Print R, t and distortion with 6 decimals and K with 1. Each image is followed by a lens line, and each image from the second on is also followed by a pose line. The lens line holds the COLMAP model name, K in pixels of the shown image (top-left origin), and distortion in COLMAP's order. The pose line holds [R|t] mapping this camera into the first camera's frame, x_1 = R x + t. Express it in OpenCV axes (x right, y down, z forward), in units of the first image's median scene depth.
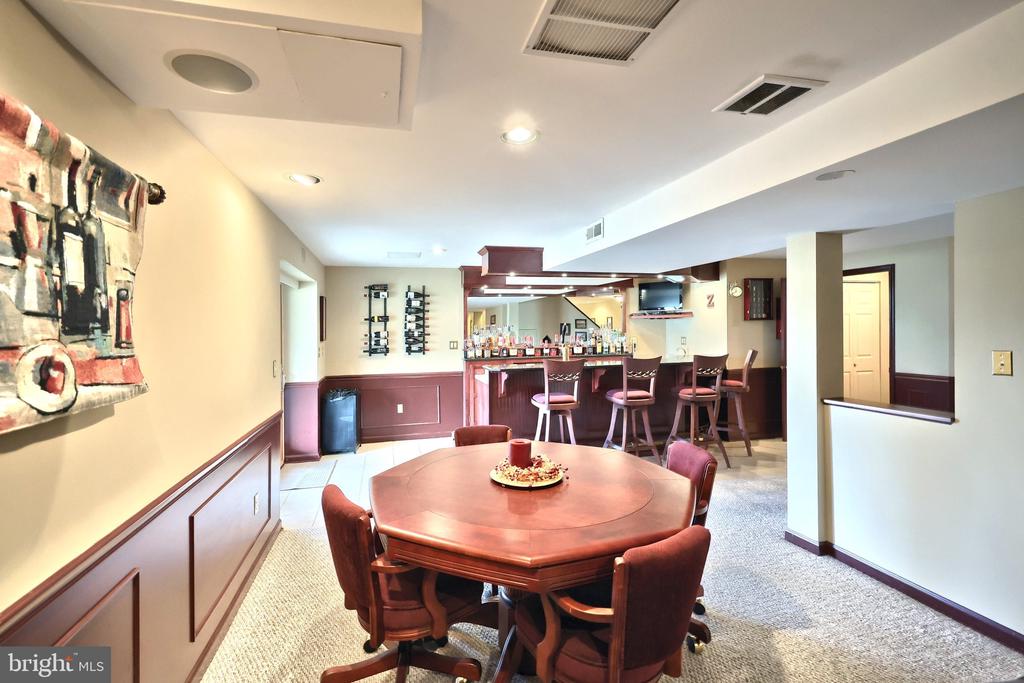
lens RADIAL K [[419.8, 0, 510.4], [0, 419.8, 336.2], [0, 0, 1]] dist [0.004056, 0.000358]
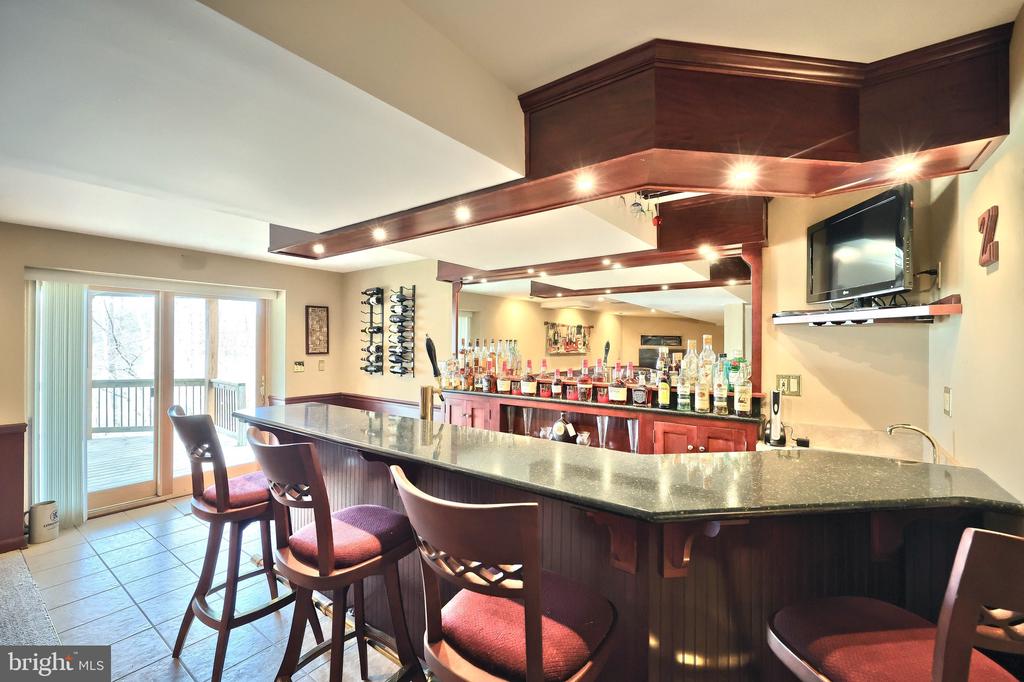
lens RADIAL K [[419.8, 0, 513.7], [0, 419.8, 337.8], [0, 0, 1]] dist [0.004056, 0.000358]
pose [[0.612893, 0.008056, -0.790125, 0.466516], [-0.014621, 0.999892, -0.001147, -0.026568], [0.790031, 0.012255, 0.612945, 0.639889]]
